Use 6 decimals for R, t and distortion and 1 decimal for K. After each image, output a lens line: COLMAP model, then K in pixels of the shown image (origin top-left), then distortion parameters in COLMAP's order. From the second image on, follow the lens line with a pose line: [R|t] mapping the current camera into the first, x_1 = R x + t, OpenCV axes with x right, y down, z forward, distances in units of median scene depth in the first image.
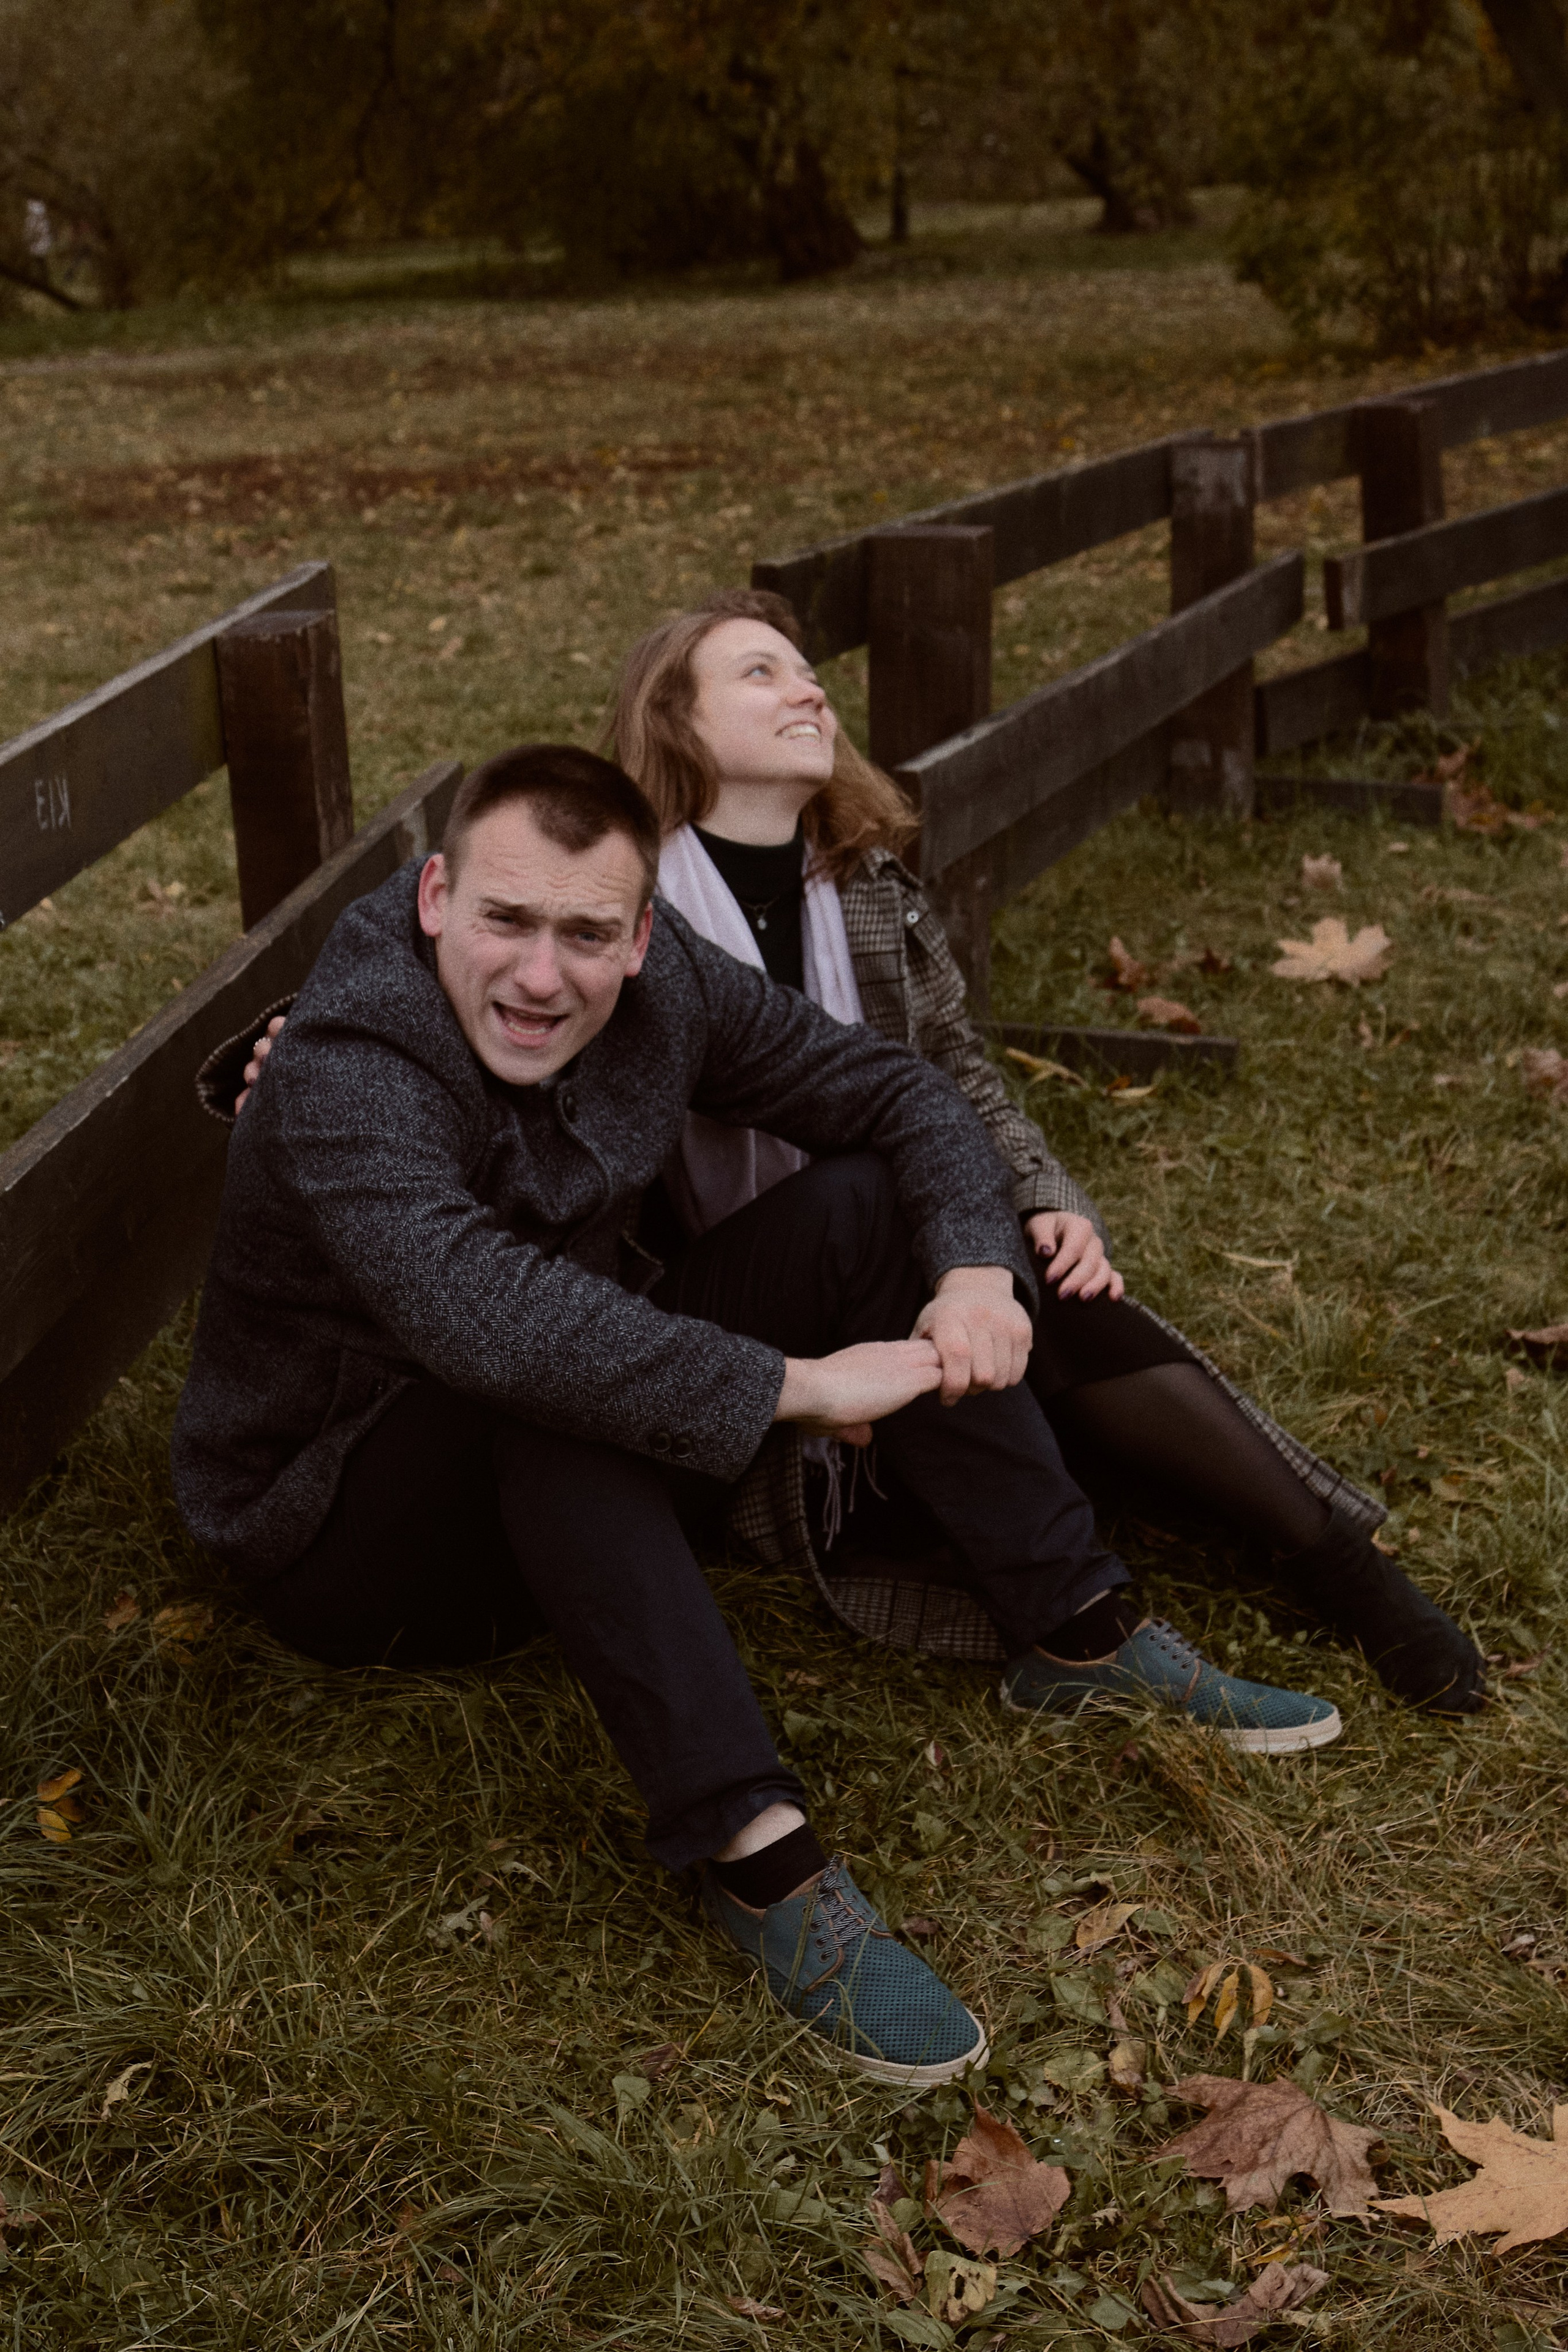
lens RADIAL K [[3444.5, 0, 786.0], [0, 3444.5, 1178.7], [0, 0, 1]] dist [-0.049191, -0.261619]
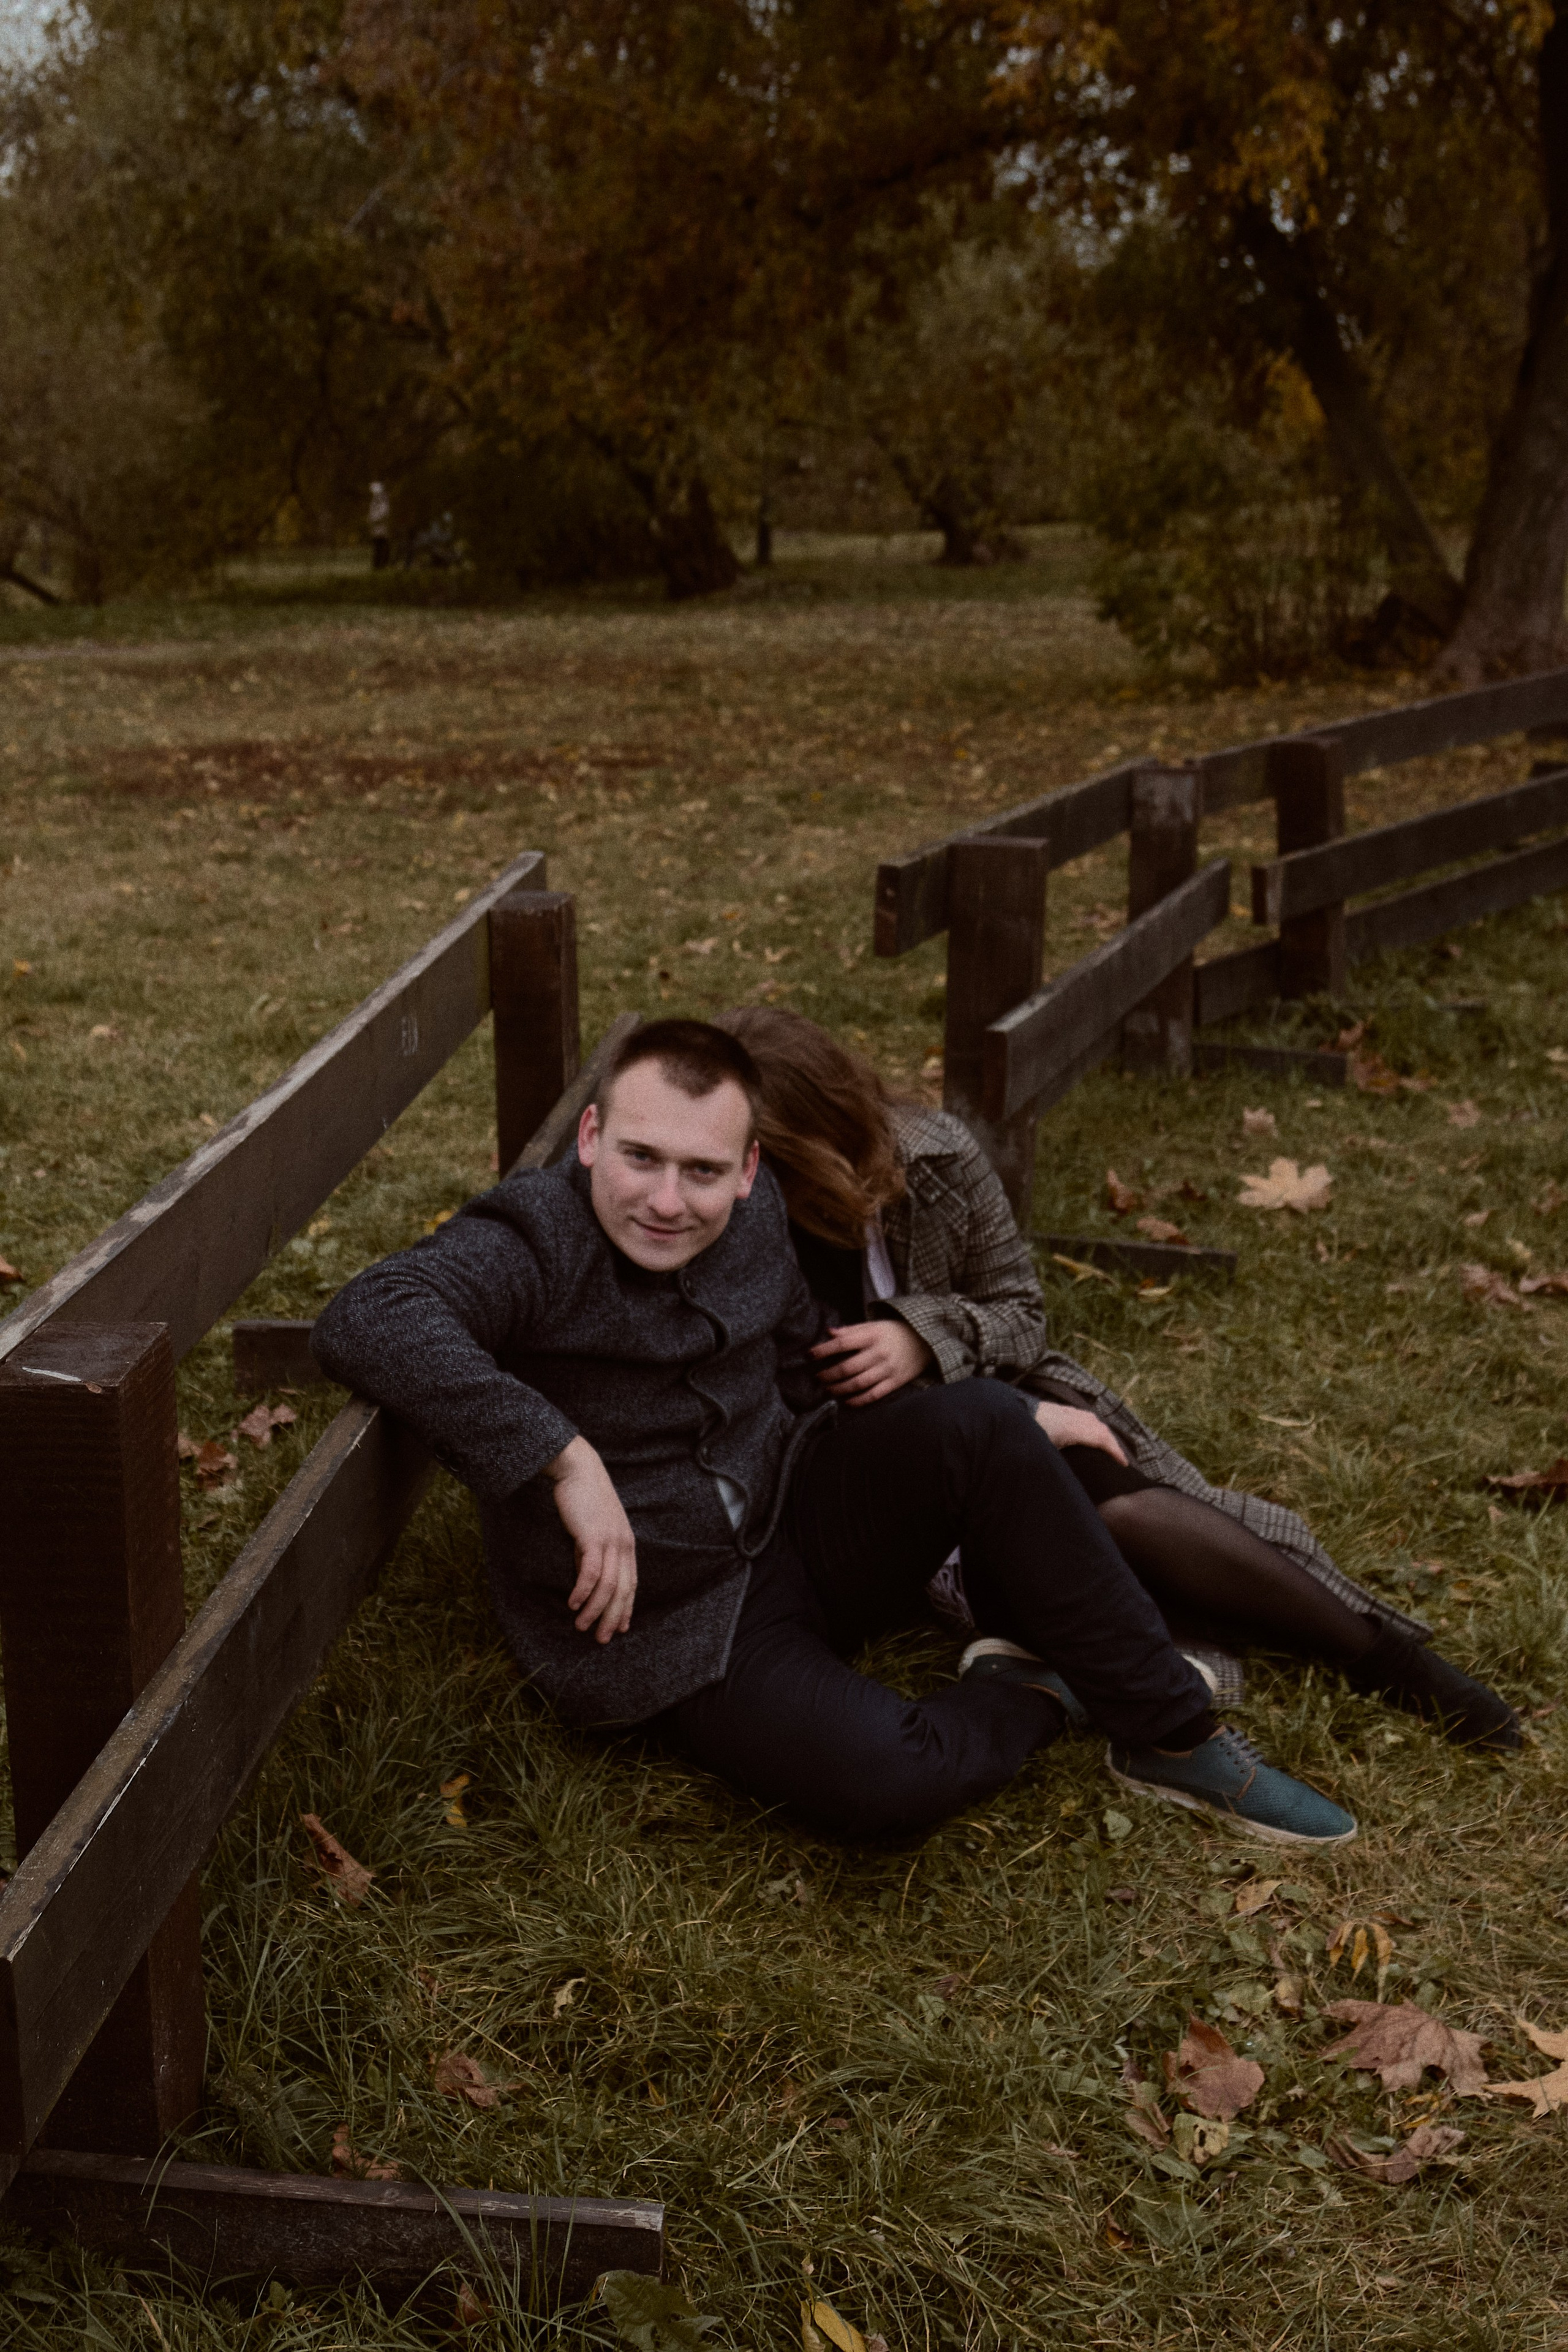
lens RADIAL K [[3130.5, 0, 784.2], [0, 3130.5, 1209.3], [0, 0, 1]] dist [-0.032319, -0.250909]
pose [[0.998042, 0.023698, 0.057888, -0.091501], [-0.020141, 0.997917, -0.061285, 0.016034], [-0.059220, 0.059999, 0.996440, -0.115851]]
